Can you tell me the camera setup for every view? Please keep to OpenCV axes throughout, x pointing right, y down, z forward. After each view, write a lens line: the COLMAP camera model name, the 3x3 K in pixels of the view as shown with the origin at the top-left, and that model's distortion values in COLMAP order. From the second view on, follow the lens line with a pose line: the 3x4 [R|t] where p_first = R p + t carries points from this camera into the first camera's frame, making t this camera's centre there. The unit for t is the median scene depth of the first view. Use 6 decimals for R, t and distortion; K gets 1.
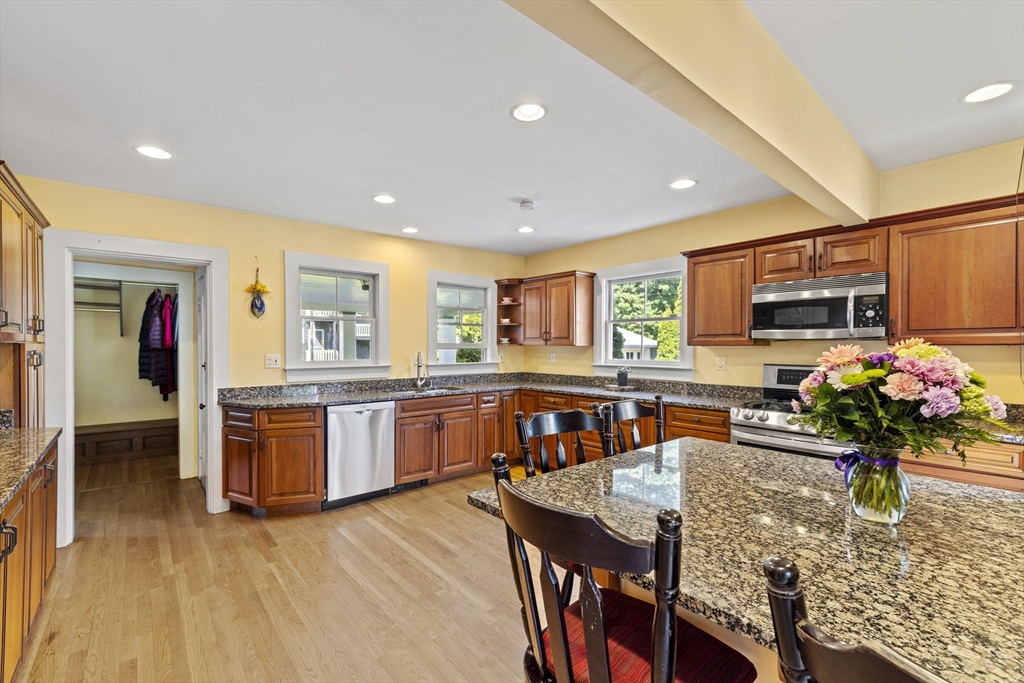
lens RADIAL K [[435.8, 0, 500.1], [0, 435.8, 354.8], [0, 0, 1]] dist [0.002095, 0.000458]
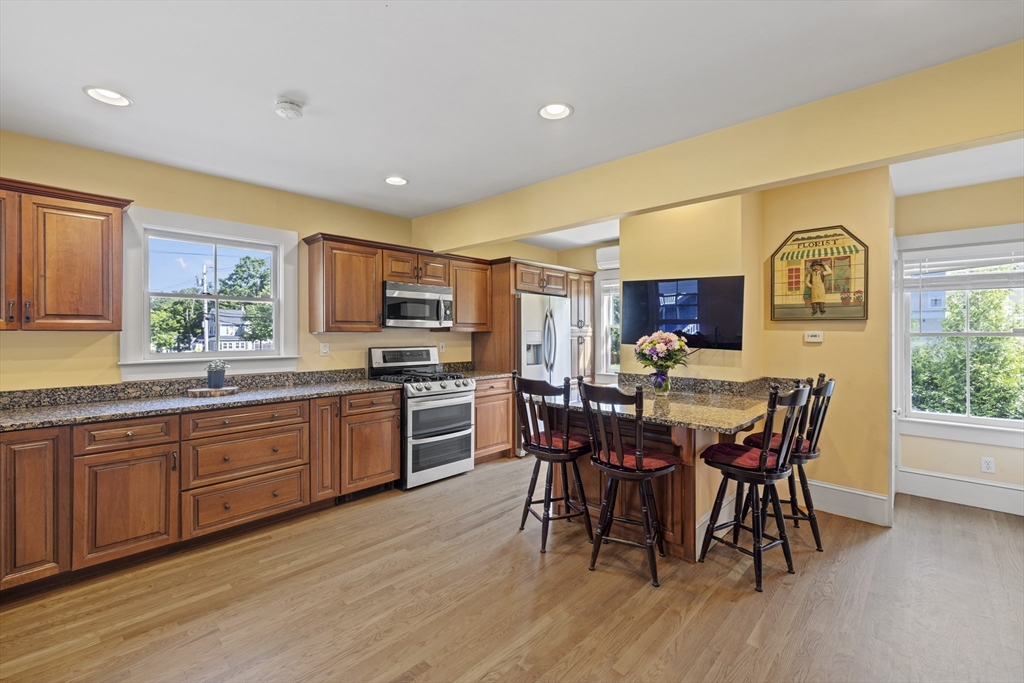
lens RADIAL K [[435.8, 0, 502.2], [0, 435.8, 334.6], [0, 0, 1]] dist [0.002095, 0.000458]
pose [[-0.102598, -0.004926, 0.994711, -0.489046], [0.018431, 0.999807, 0.006852, -0.012603], [-0.994552, 0.019036, -0.102487, 0.623012]]
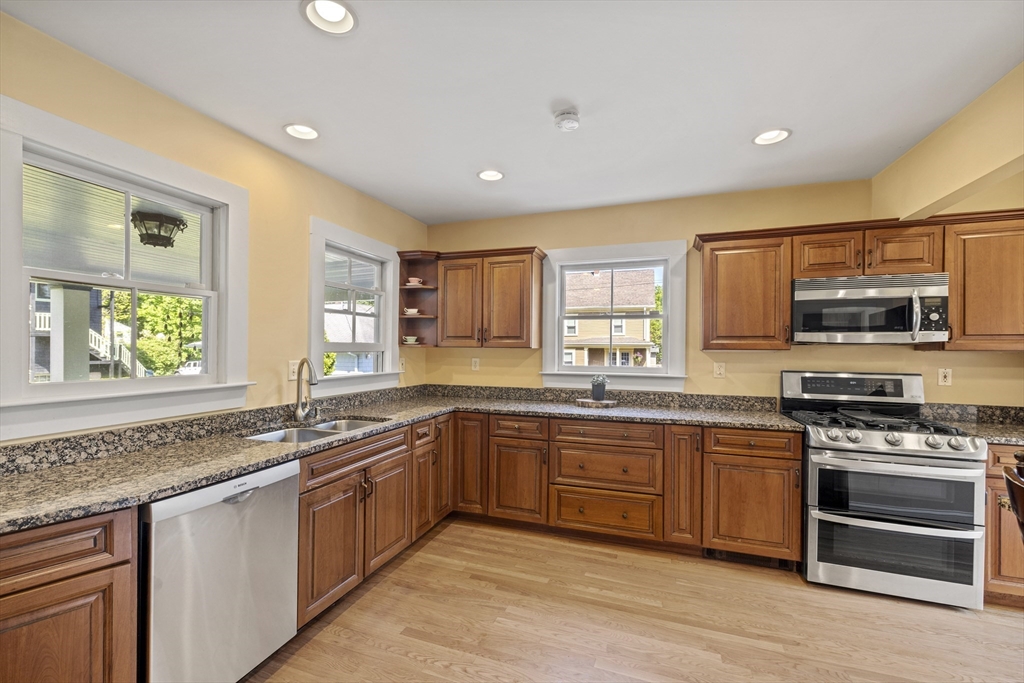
lens RADIAL K [[435.8, 0, 503.0], [0, 435.8, 350.4], [0, 0, 1]] dist [0.002095, 0.000458]
pose [[0.867321, 0.003555, 0.497736, -0.262675], [0.003112, 0.999916, -0.012564, -0.008910], [-0.497739, 0.012445, 0.867238, 0.419156]]
